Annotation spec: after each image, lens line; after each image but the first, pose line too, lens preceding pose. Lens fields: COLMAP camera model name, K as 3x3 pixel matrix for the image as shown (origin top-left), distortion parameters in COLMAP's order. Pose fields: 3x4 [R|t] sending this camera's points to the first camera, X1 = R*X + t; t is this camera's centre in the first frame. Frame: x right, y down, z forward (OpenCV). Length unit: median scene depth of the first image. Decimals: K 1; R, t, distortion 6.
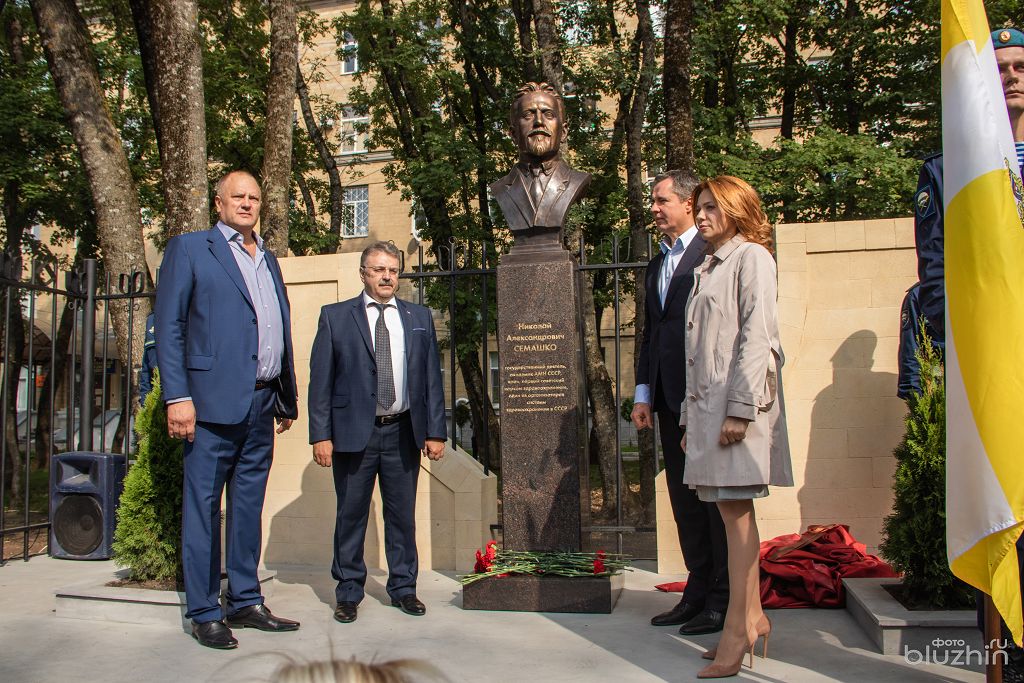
lens RADIAL K [[858.3, 0, 512.0], [0, 858.3, 341.5], [0, 0, 1]] dist [-0.170004, 0.125819]
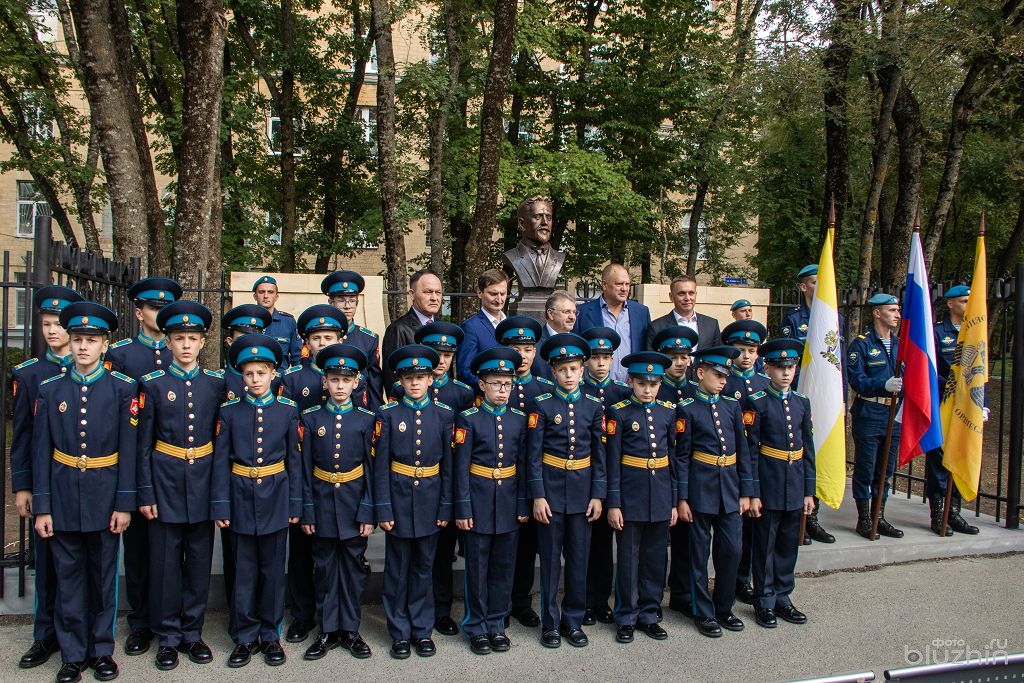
lens RADIAL K [[858.3, 0, 512.0], [0, 858.3, 341.5], [0, 0, 1]] dist [-0.170004, 0.125819]
pose [[0.907038, 0.034935, 0.419598, -0.494444], [-0.075016, 0.994016, 0.079401, -0.108928], [-0.414313, -0.103496, 0.904231, -0.341503]]
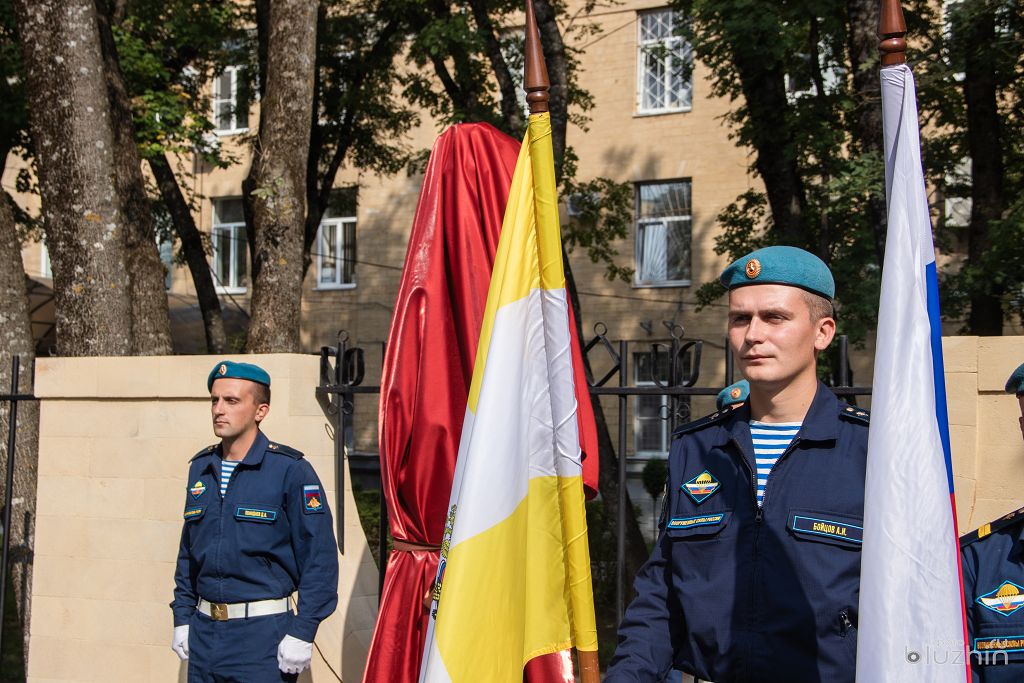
lens RADIAL K [[1762.6, 0, 514.0], [0, 1762.6, 383.0], [0, 0, 1]] dist [0.176179, 0.290686]
pose [[0.950844, 0.022271, -0.308868, 0.326376], [-0.004598, 0.998316, 0.057829, -0.137618], [0.309636, -0.053566, 0.949345, -0.150849]]
